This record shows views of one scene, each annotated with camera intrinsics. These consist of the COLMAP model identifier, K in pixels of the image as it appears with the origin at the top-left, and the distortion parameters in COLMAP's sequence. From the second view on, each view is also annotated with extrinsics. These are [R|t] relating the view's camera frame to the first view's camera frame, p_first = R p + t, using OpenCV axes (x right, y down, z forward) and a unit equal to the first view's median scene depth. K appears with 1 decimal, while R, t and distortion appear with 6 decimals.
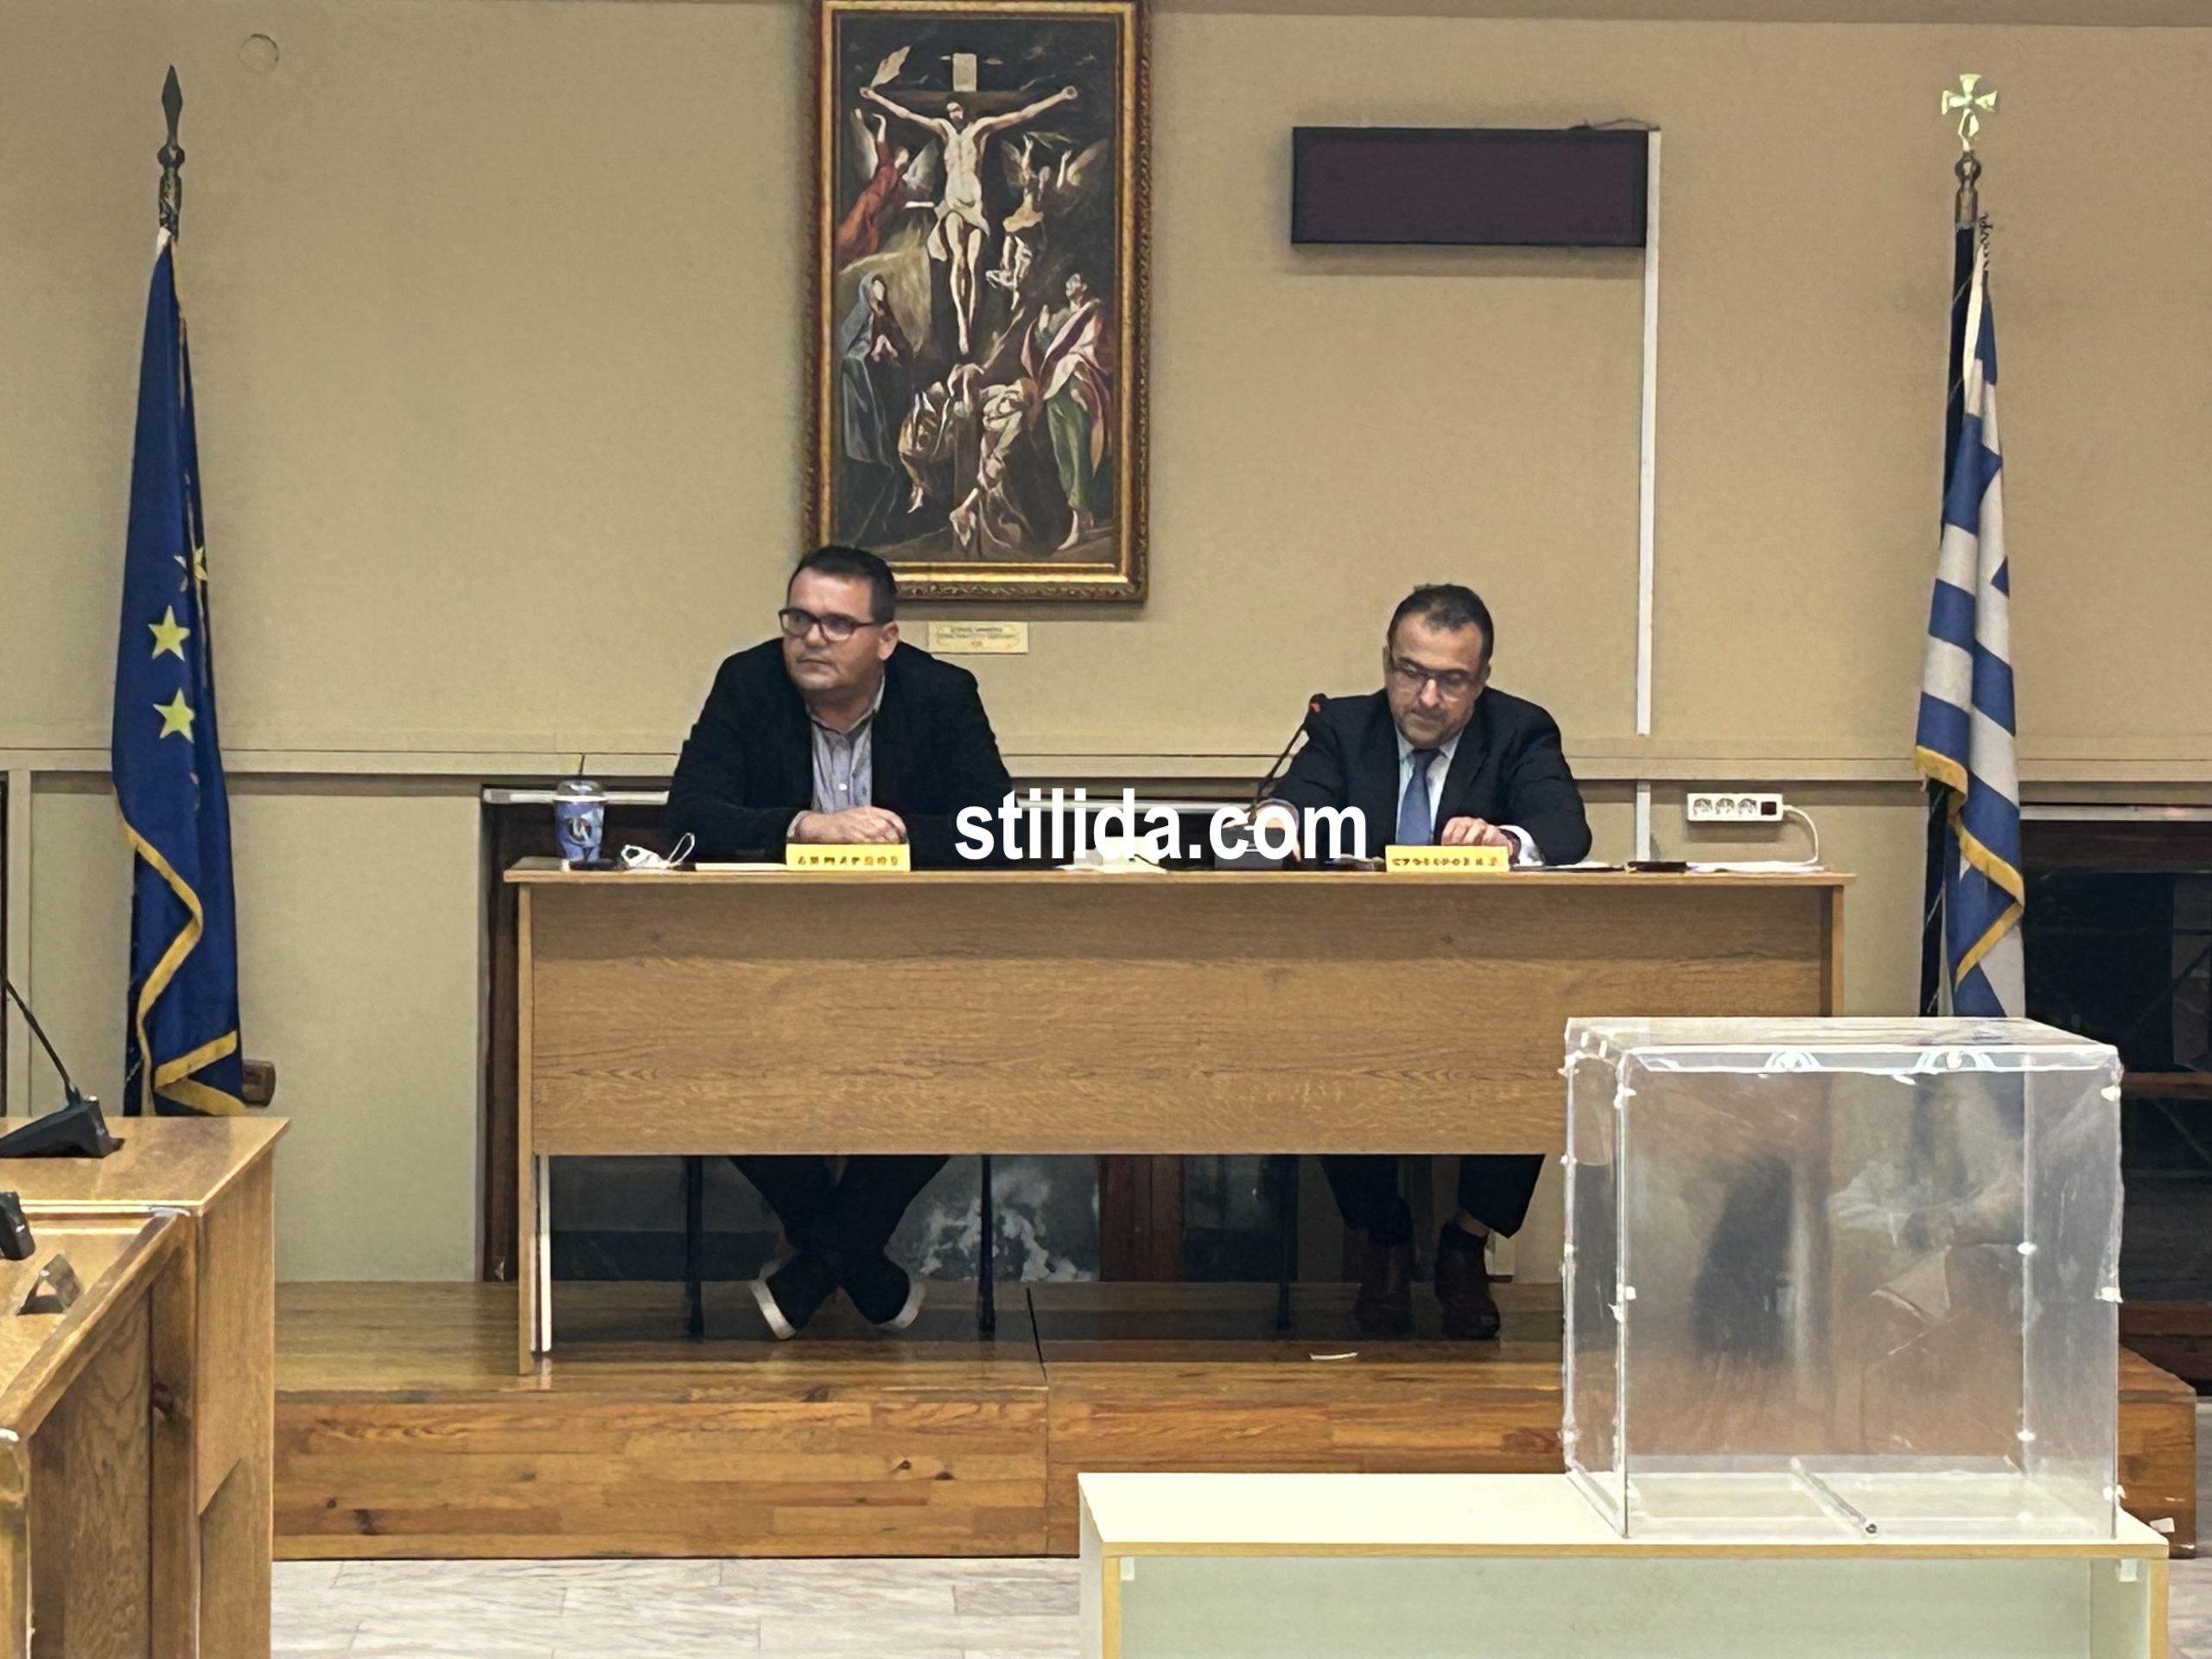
lens RADIAL K [[7139.8, 0, 1100.5], [0, 7139.8, 827.6], [0, 0, 1]] dist [0.217845, 0.000000]
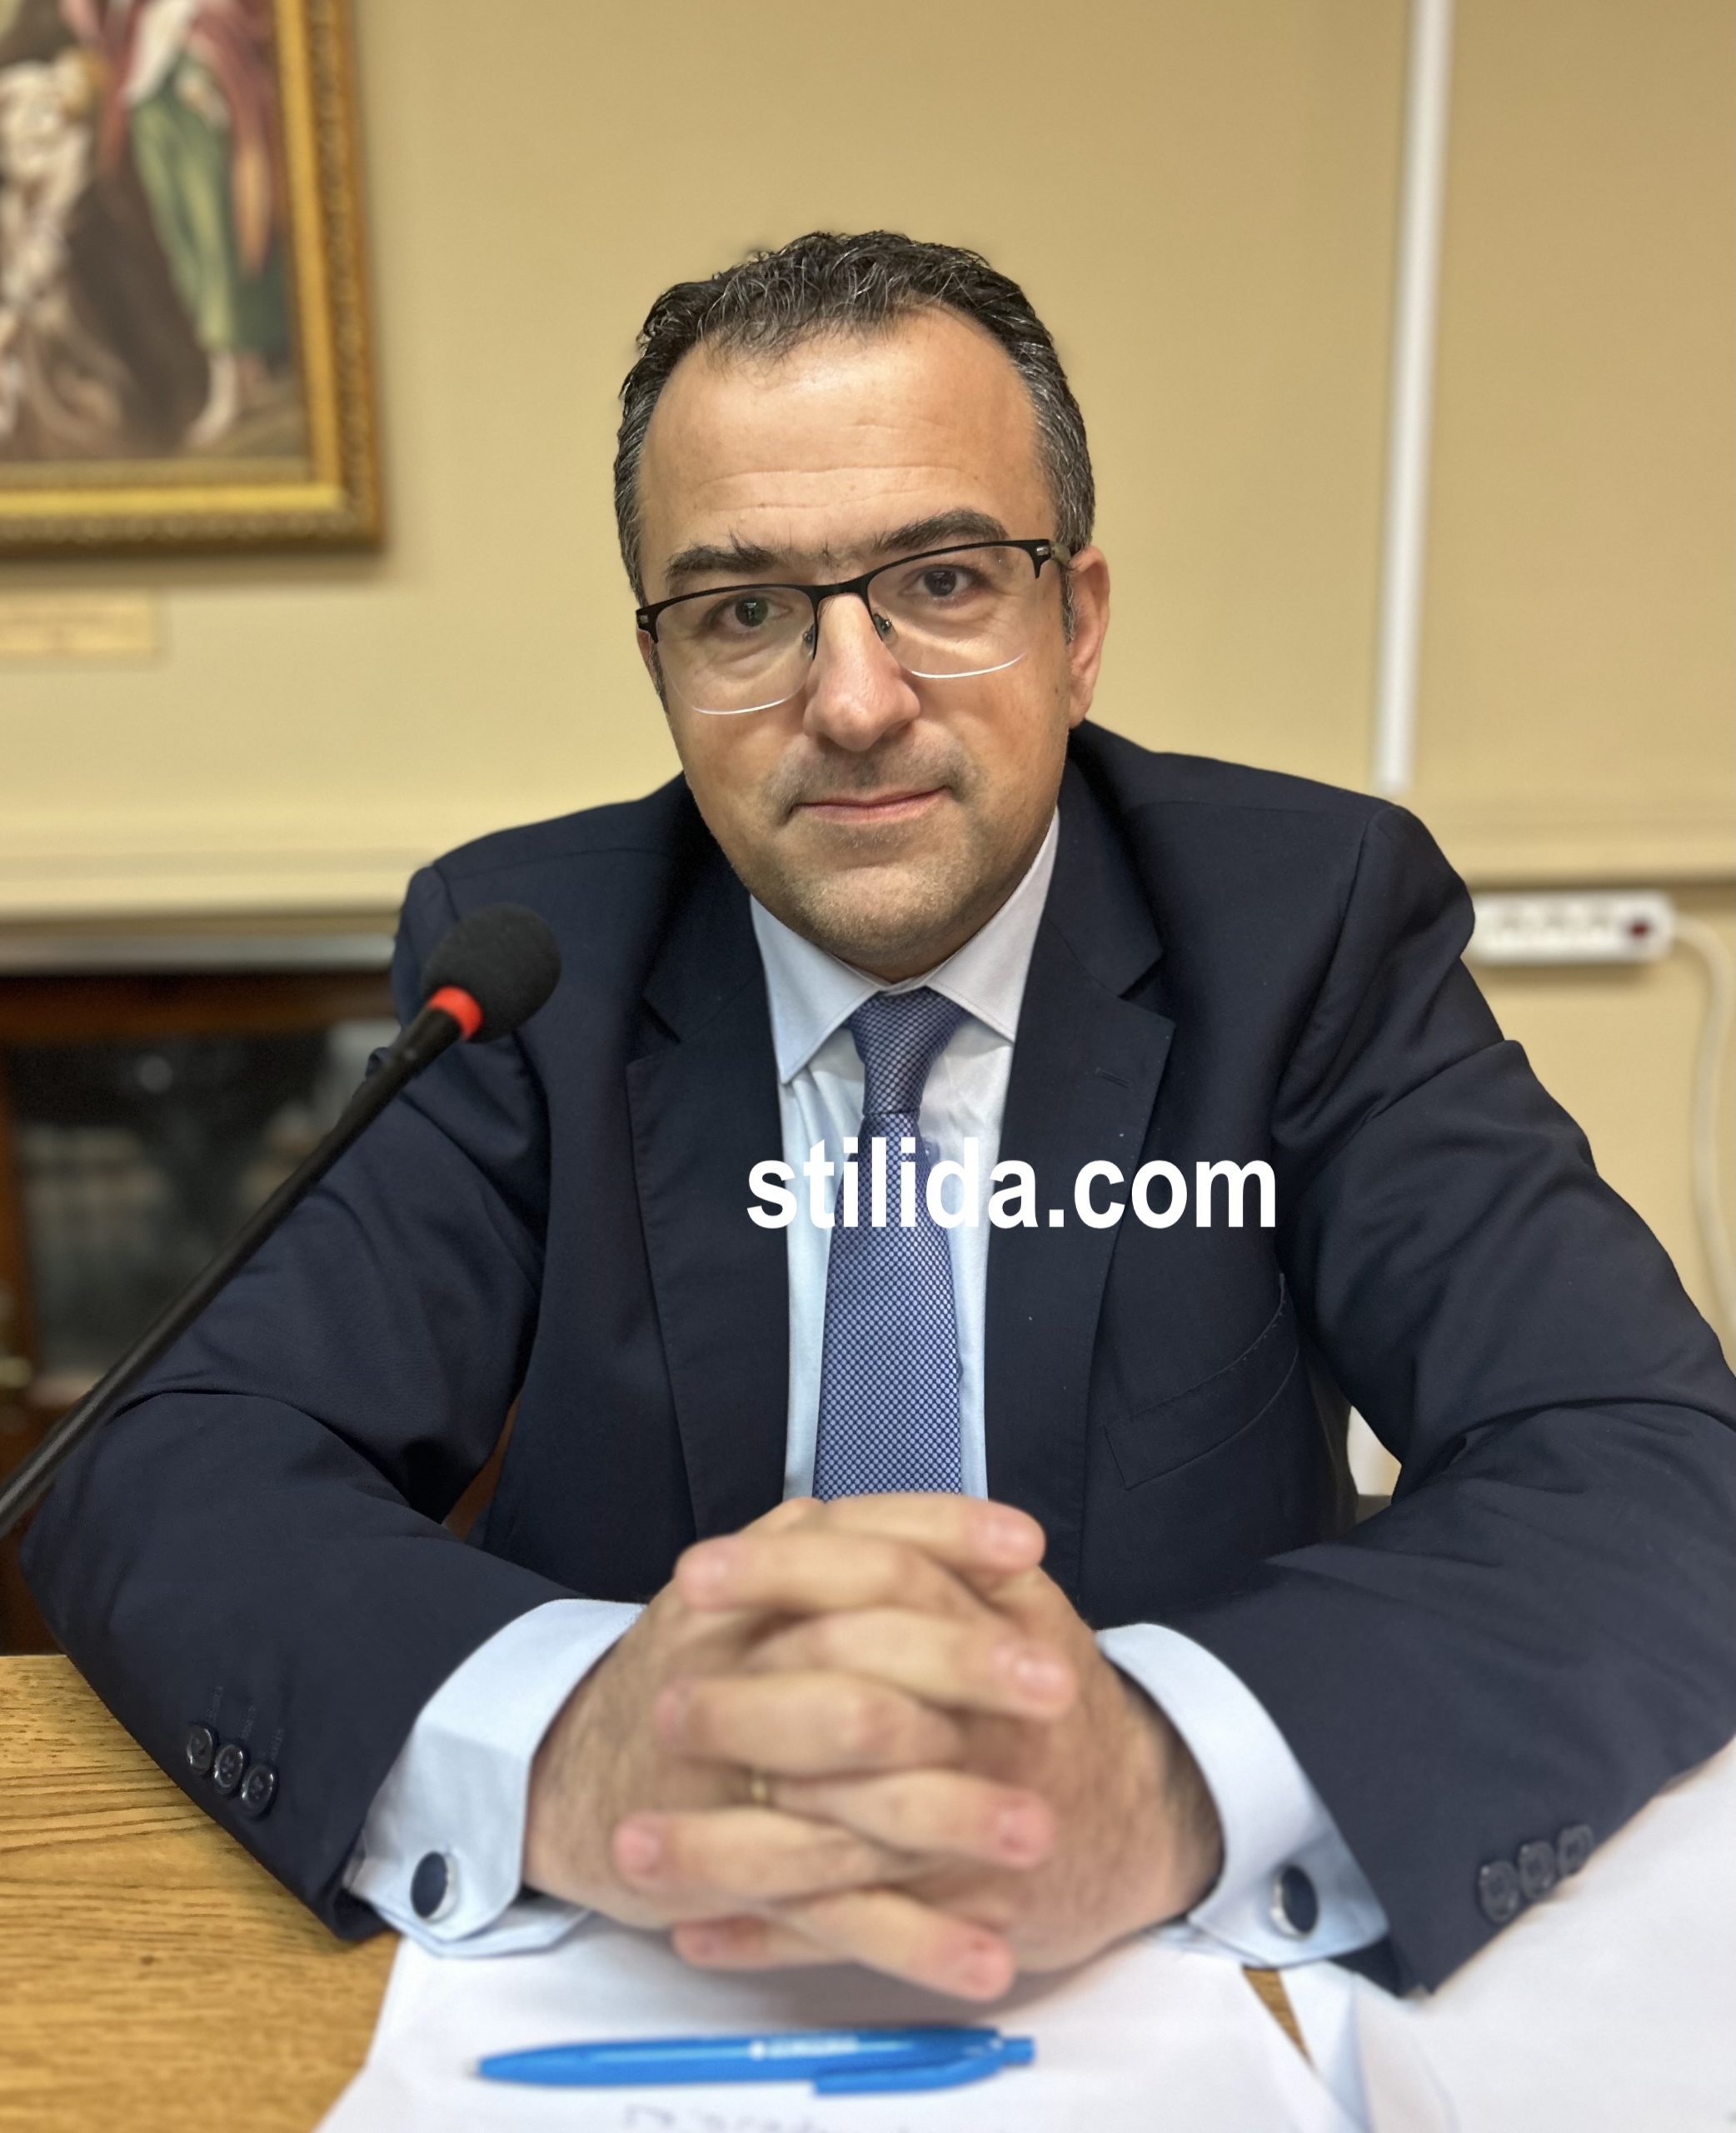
lens RADIAL K [[1751.2, 0, 866.7], [0, 1751.2, 1068.5], [0, 0, 1]] dist [-0.006859, -0.003944]
pose [[0.999196, -0.022569, -0.033131, 0.042905], [0.028483, 0.981263, 0.190555, -0.018136], [0.028209, -0.191345, 0.981117, 0.876618]]
